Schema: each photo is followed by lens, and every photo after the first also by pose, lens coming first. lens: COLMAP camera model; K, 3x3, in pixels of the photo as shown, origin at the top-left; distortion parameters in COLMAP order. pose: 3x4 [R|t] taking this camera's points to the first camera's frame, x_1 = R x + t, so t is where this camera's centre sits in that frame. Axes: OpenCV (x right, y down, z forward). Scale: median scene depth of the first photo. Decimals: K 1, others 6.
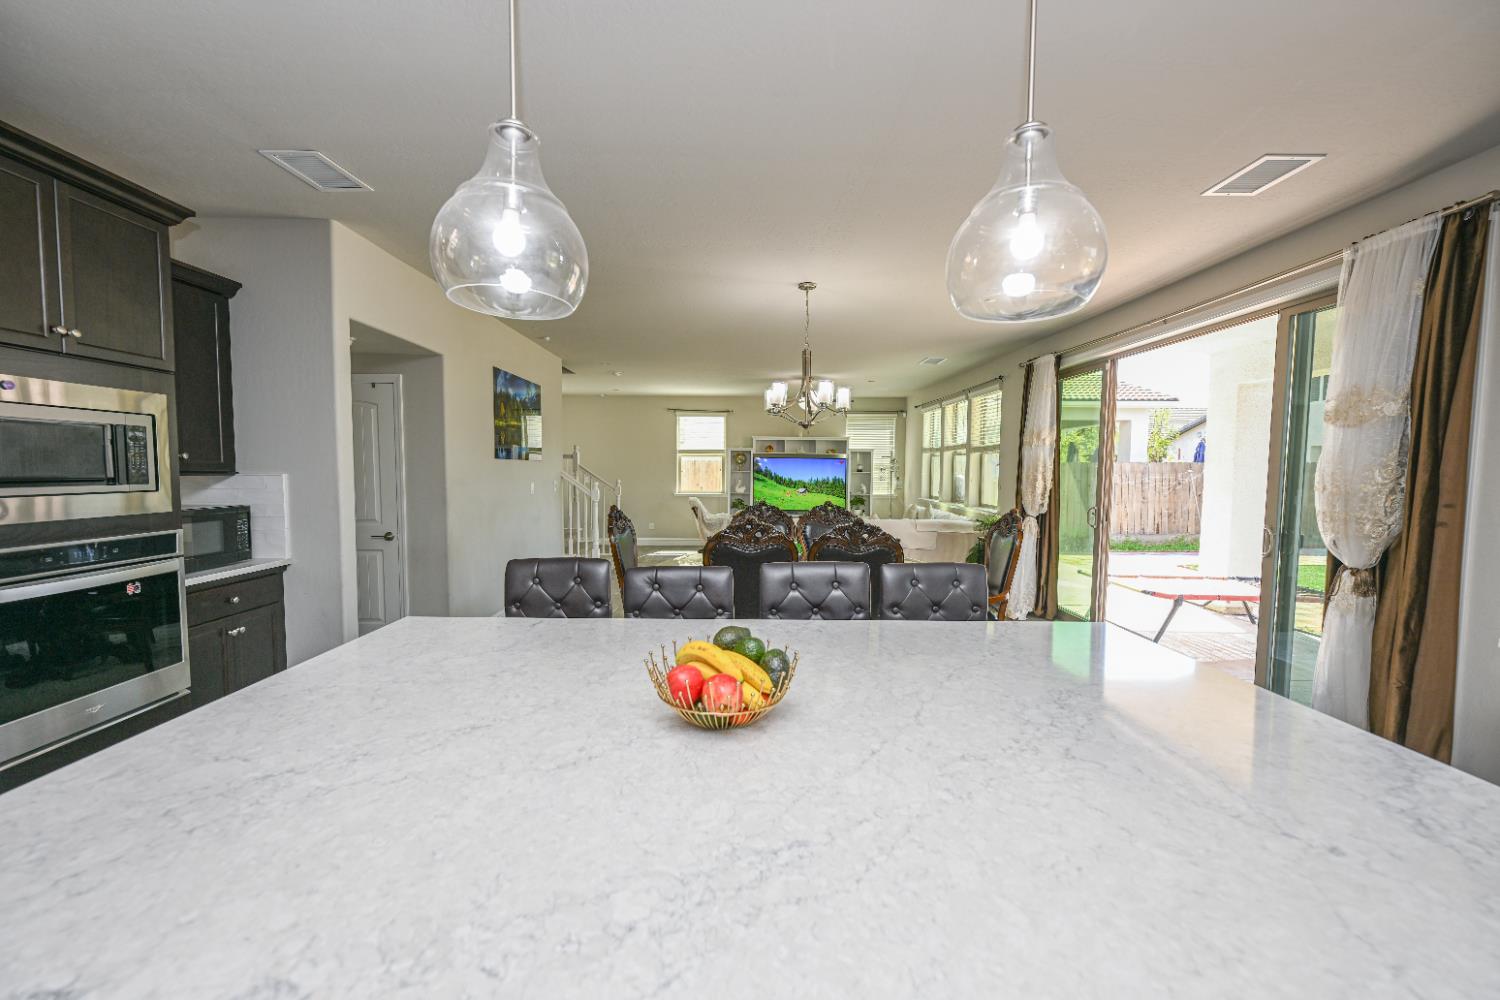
lens RADIAL K [[601.0, 0, 731.3], [0, 601.0, 504.8], [0, 0, 1]] dist [0.000785, -0.000706]
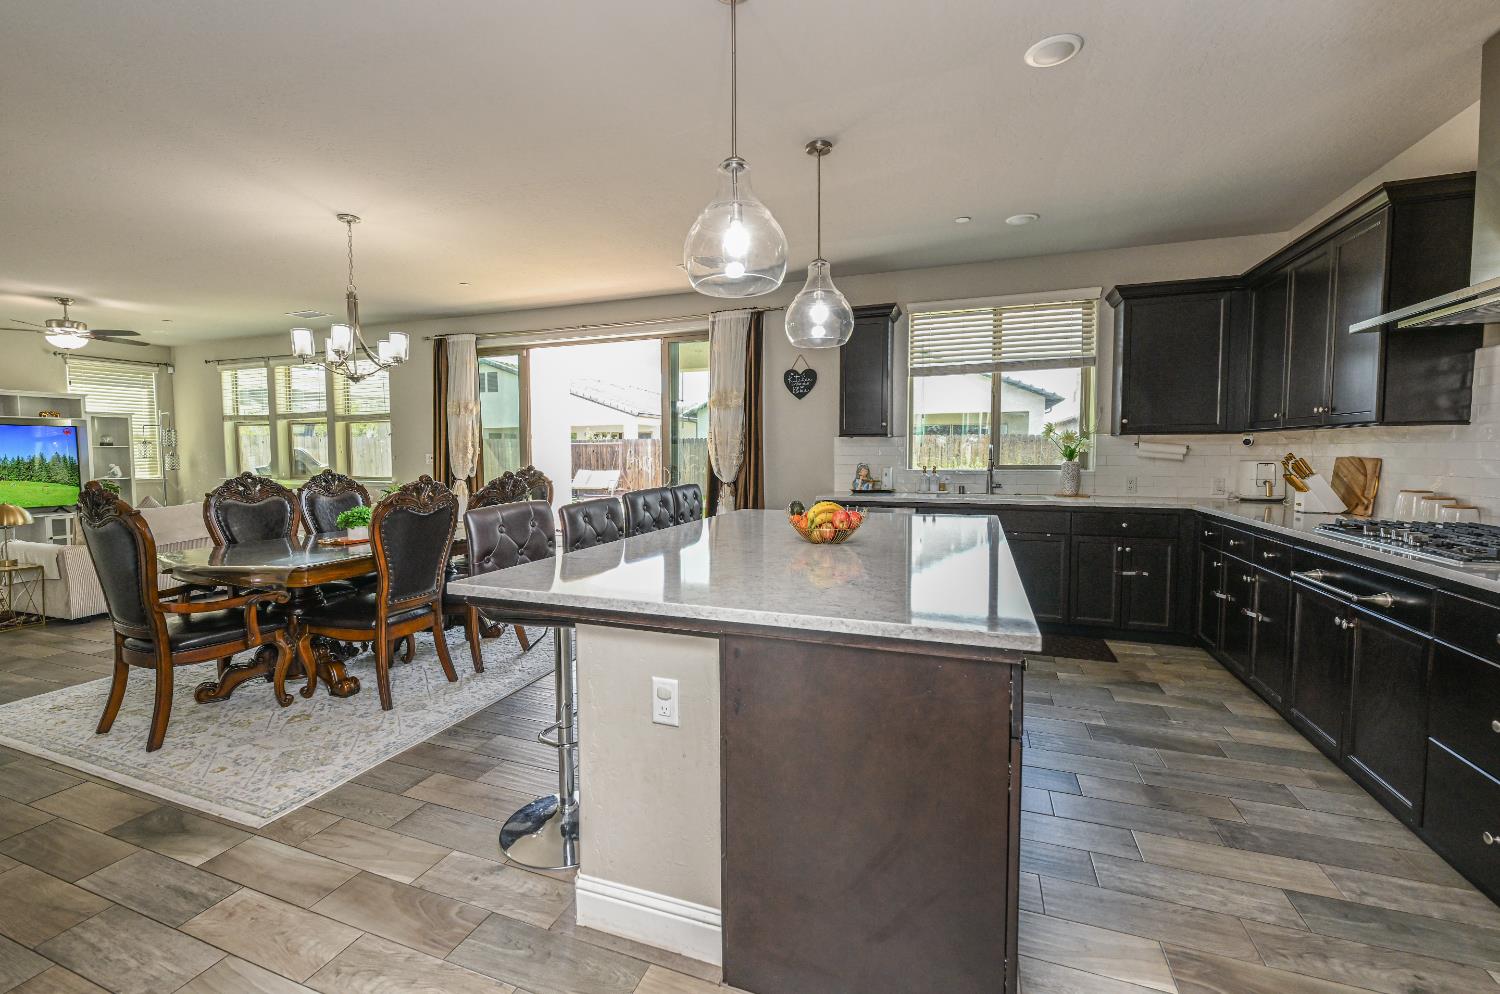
lens RADIAL K [[653.6, 0, 745.6], [0, 653.6, 489.4], [0, 0, 1]] dist [-0.003457, -0.000720]
pose [[0.342213, -0.063114, 0.937501, -0.284878], [0.064942, 0.996944, 0.043410, 0.011309], [-0.937376, 0.046028, 0.345266, 0.073448]]
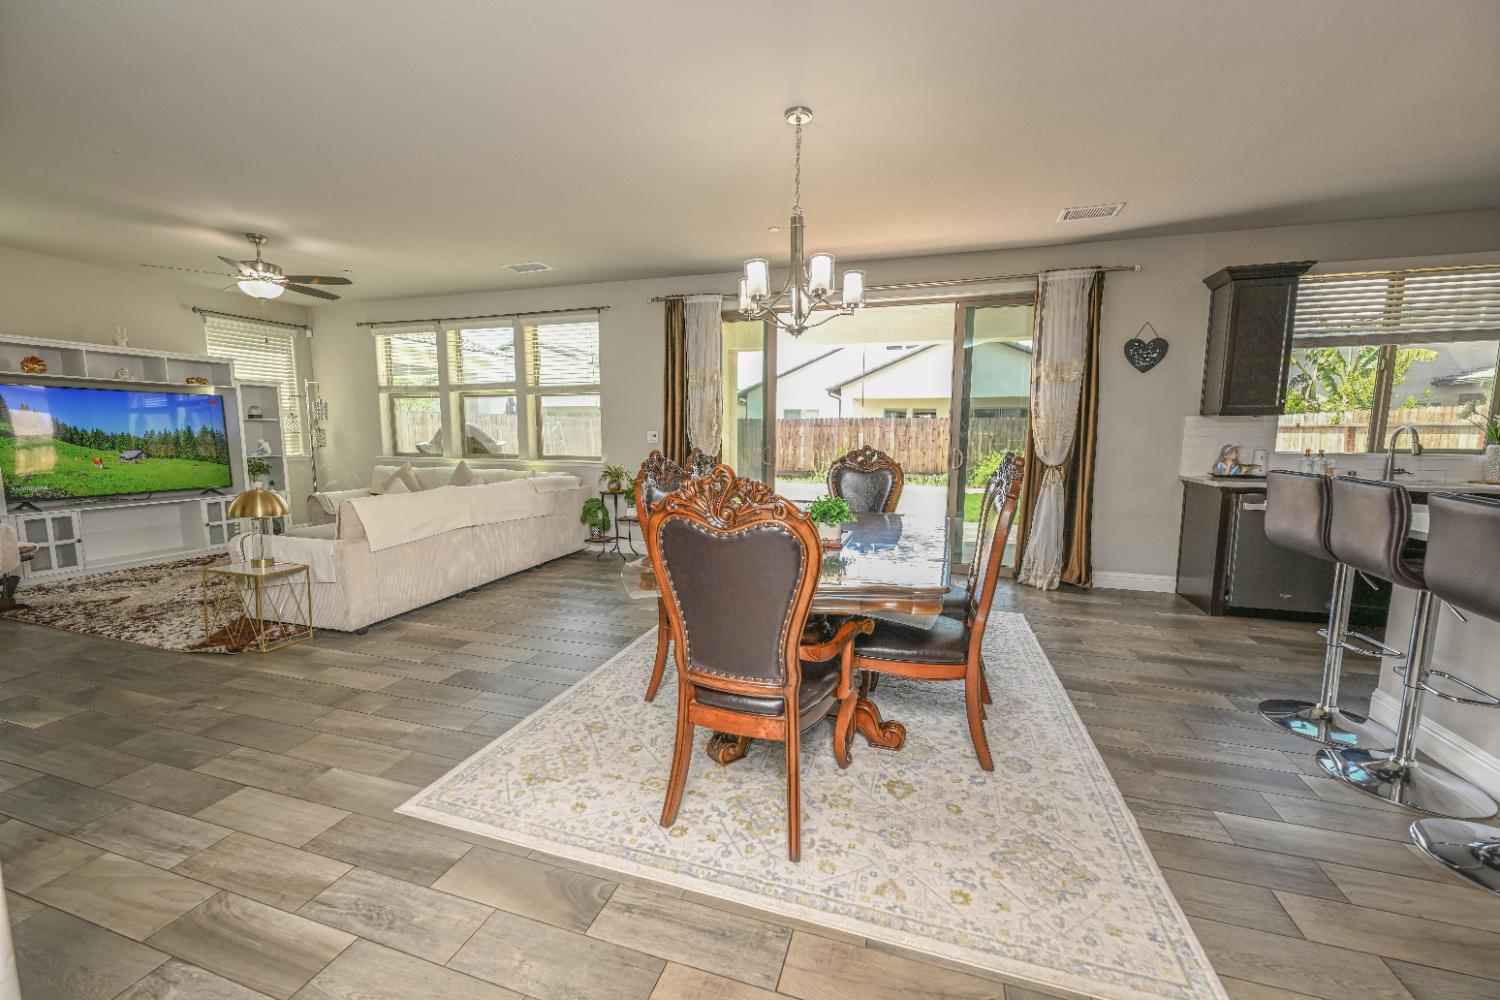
lens RADIAL K [[601.0, 0, 747.5], [0, 601.0, 508.5], [0, 0, 1]] dist [0.000785, -0.000706]
pose [[0.286685, -0.125109, 0.949821, -0.274842], [0.056790, 0.991912, 0.113513, -0.007456], [-0.956340, 0.021398, 0.291471, 0.425834]]
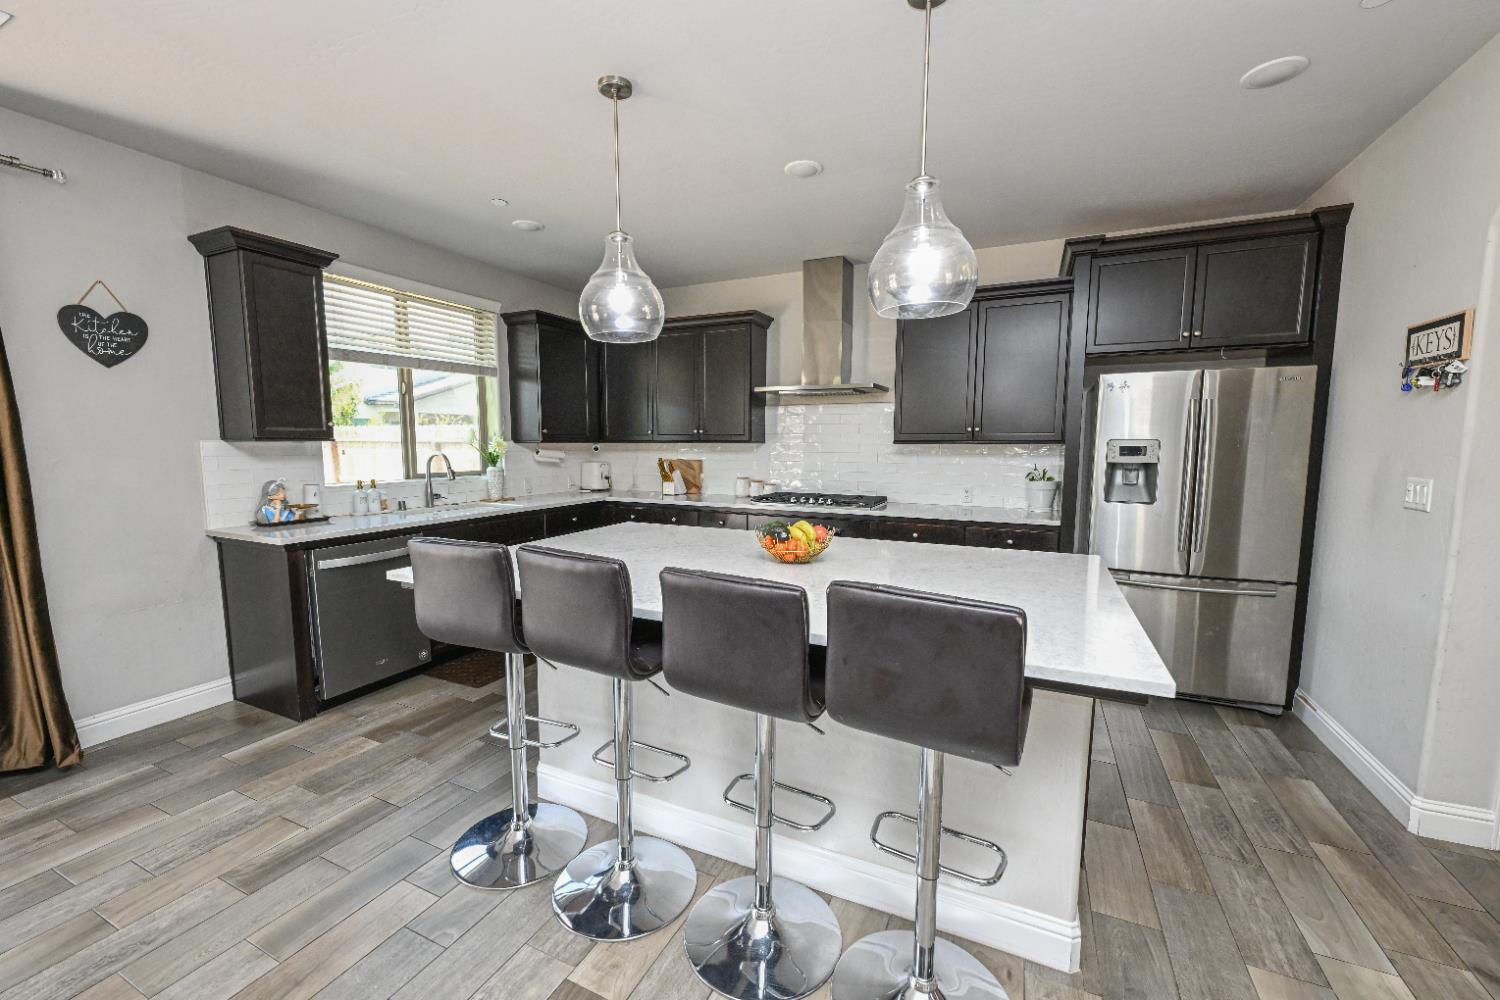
lens RADIAL K [[601.0, 0, 743.3], [0, 601.0, 503.5], [0, 0, 1]] dist [0.000785, -0.000706]
pose [[-0.908121, -0.052081, 0.415455, -0.087823], [0.017397, 0.986684, 0.161718, -0.021017], [-0.418346, 0.154087, -0.895122, 0.395950]]
